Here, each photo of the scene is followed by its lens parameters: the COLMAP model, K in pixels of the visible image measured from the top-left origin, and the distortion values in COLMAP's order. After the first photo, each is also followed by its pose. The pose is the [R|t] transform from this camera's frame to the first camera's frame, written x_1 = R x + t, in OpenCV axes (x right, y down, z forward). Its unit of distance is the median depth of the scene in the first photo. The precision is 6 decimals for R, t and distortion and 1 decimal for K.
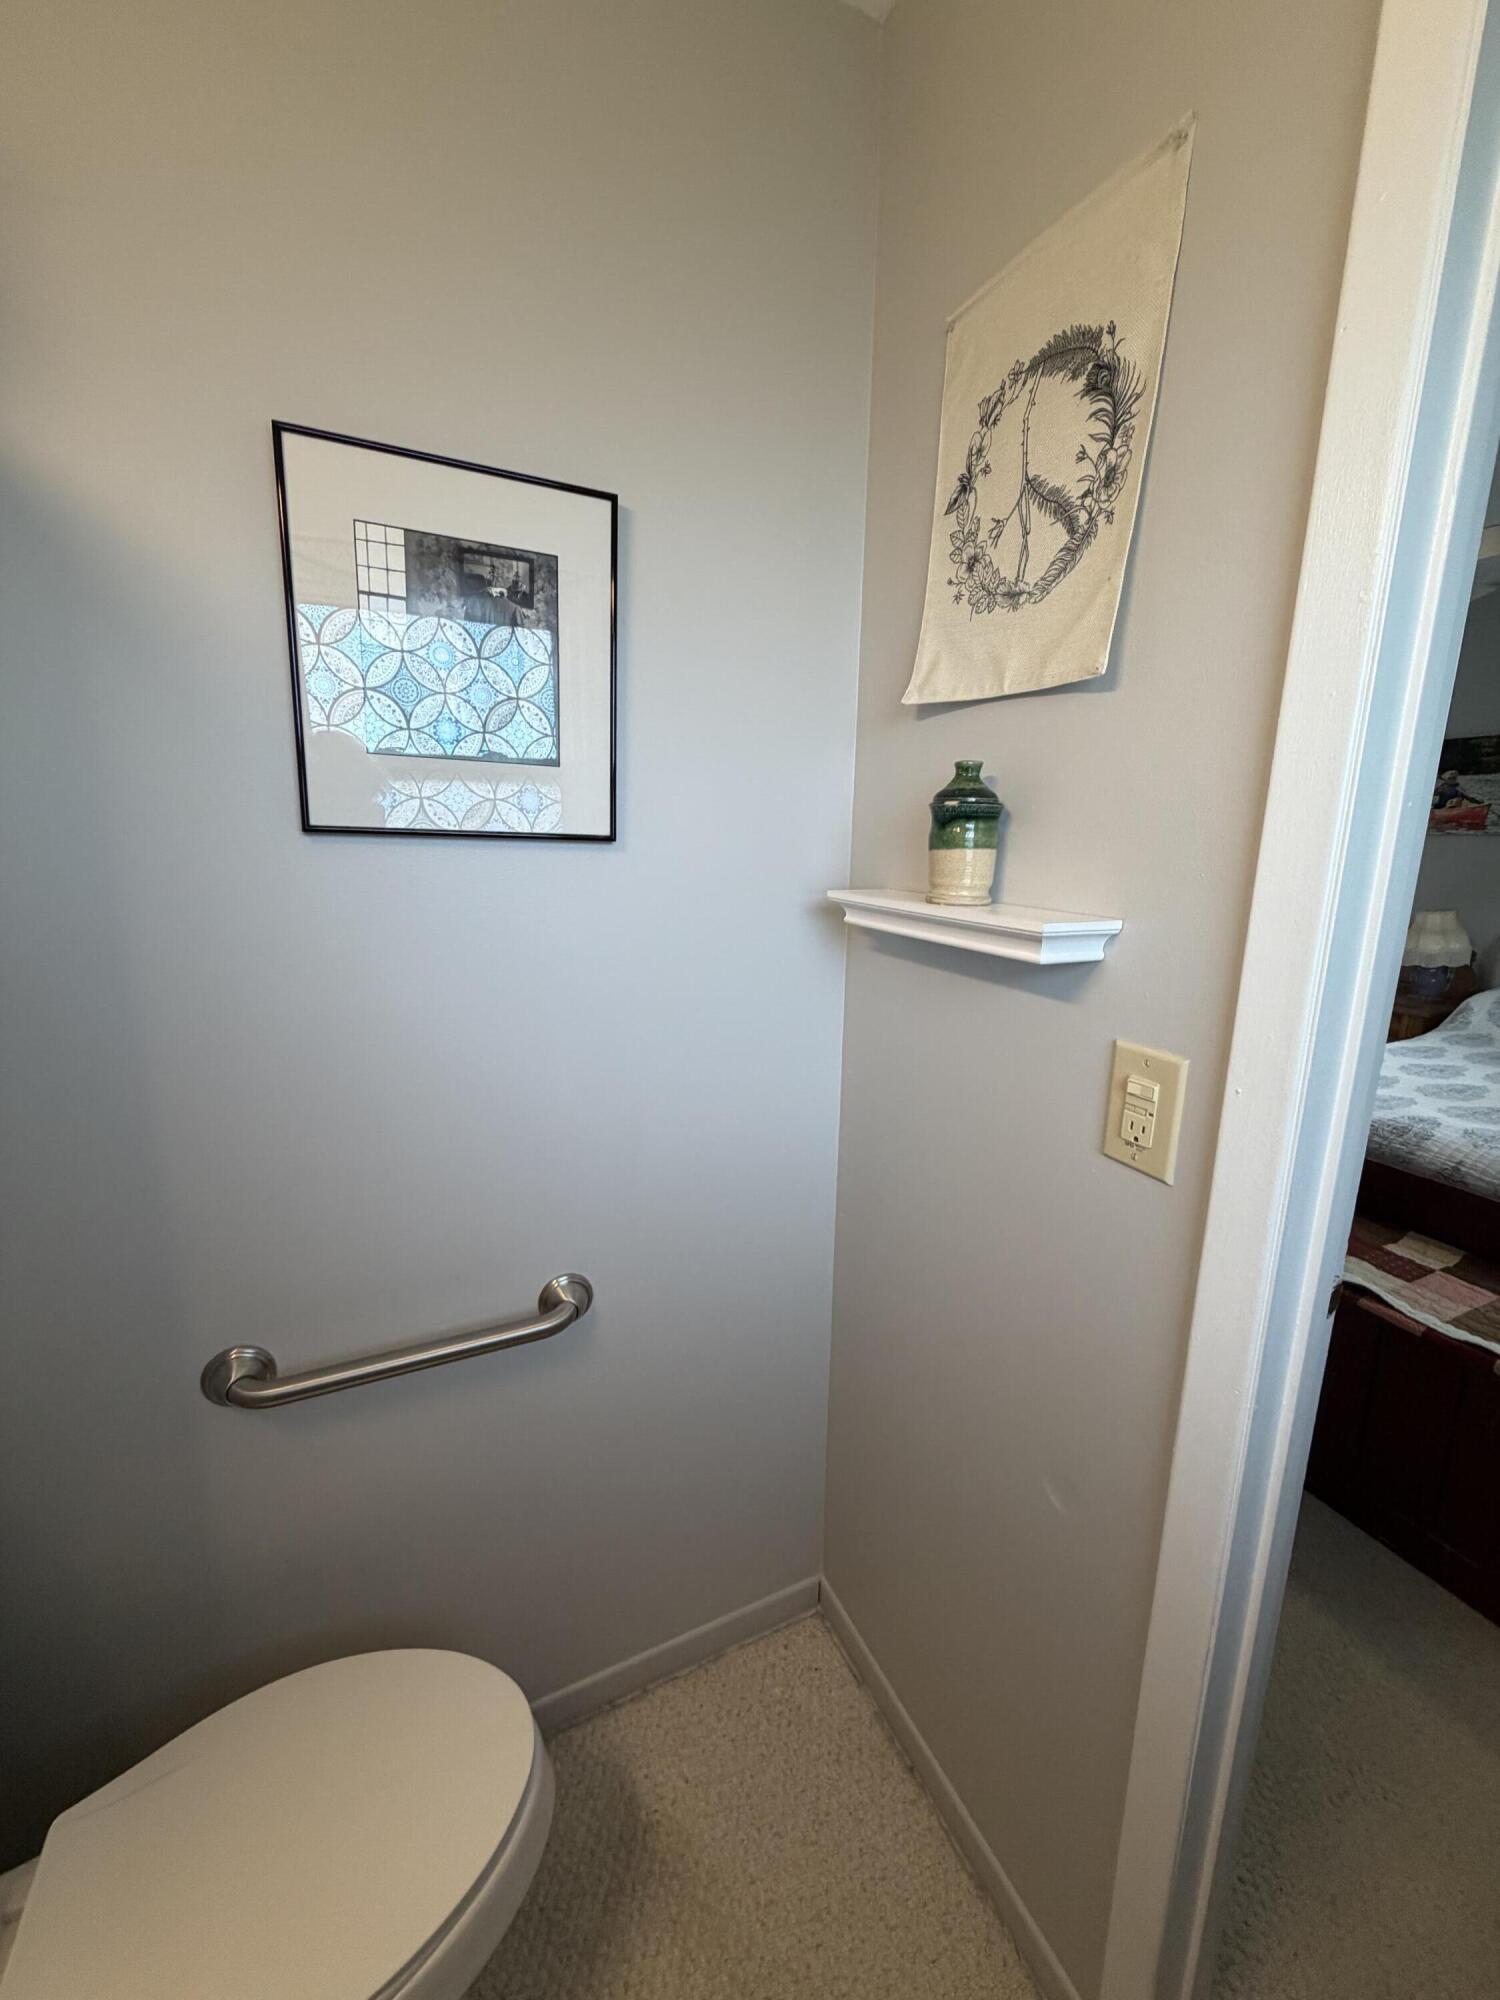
lens RADIAL K [[808.5, 0, 748.5], [0, 808.5, 998.6], [0, 0, 1]] dist [0.001259, 0.000098]
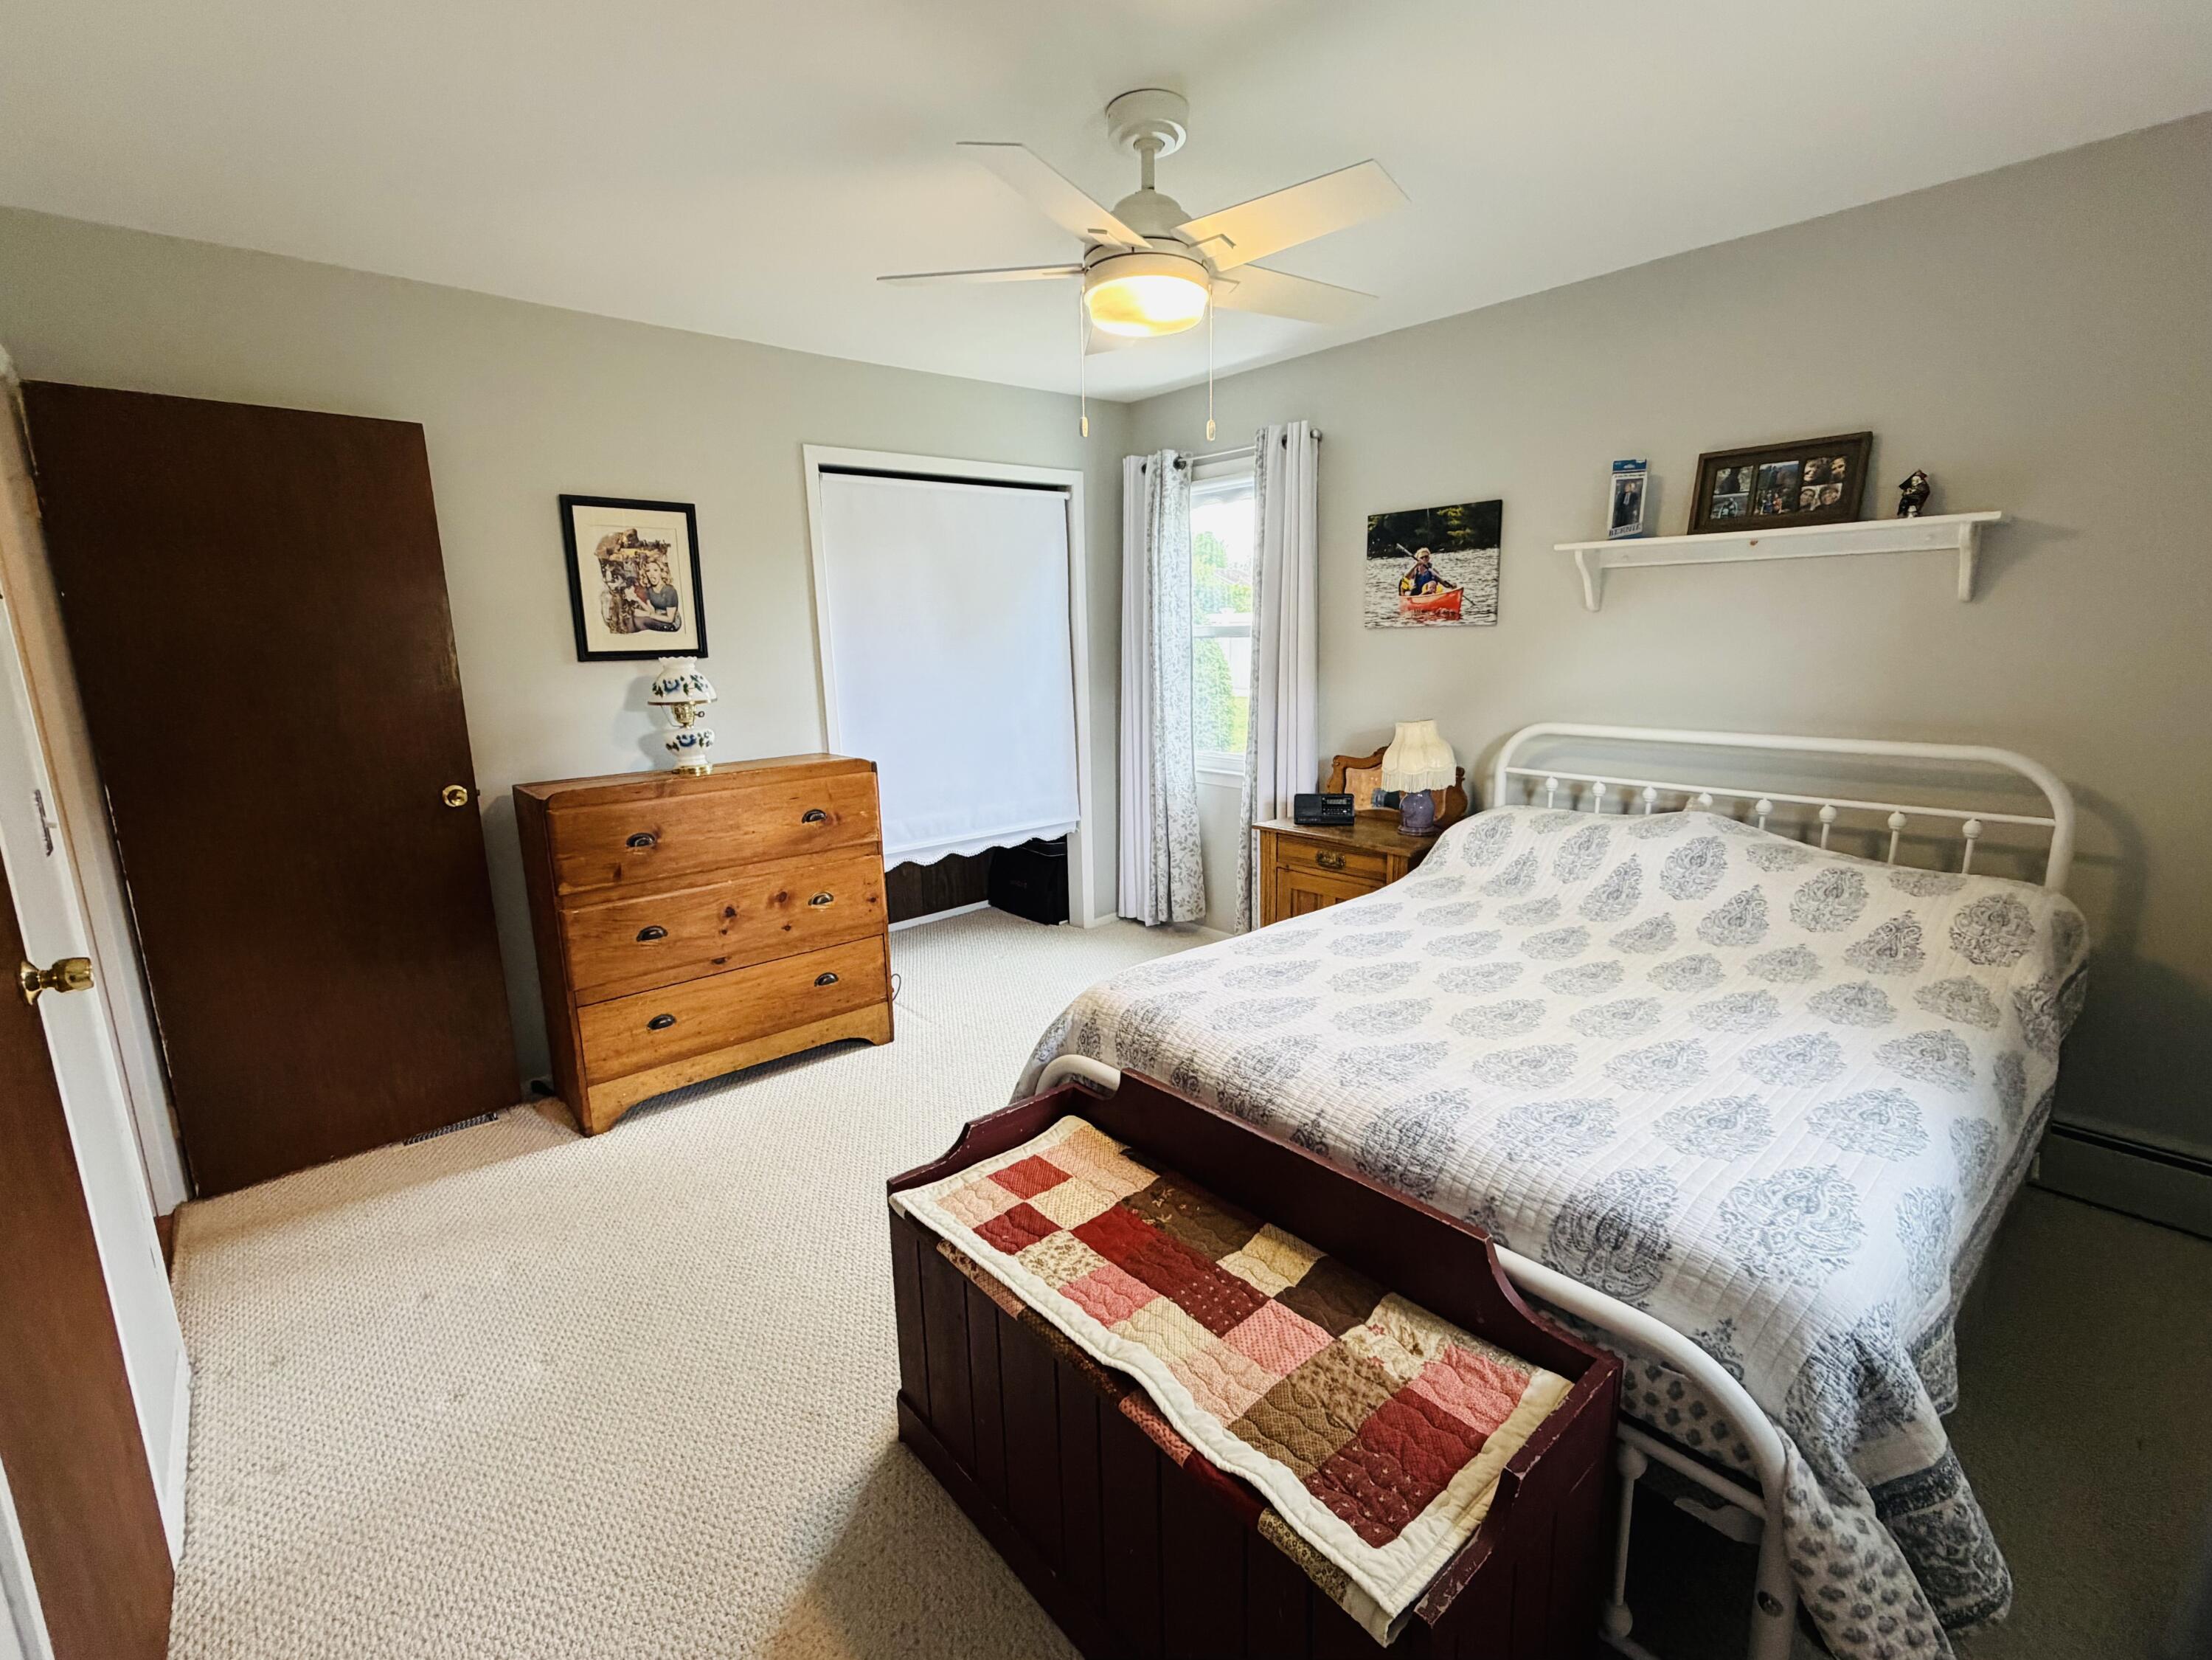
lens RADIAL K [[986.6, 0, 1108.0], [0, 986.6, 831.1], [0, 0, 1]] dist [-0.000362, -0.000018]
pose [[0.960668, -0.084955, 0.264386, 0.447426], [0.086567, 0.996230, 0.005570, -0.049400], [-0.263862, 0.017536, 0.964401, 0.209277]]
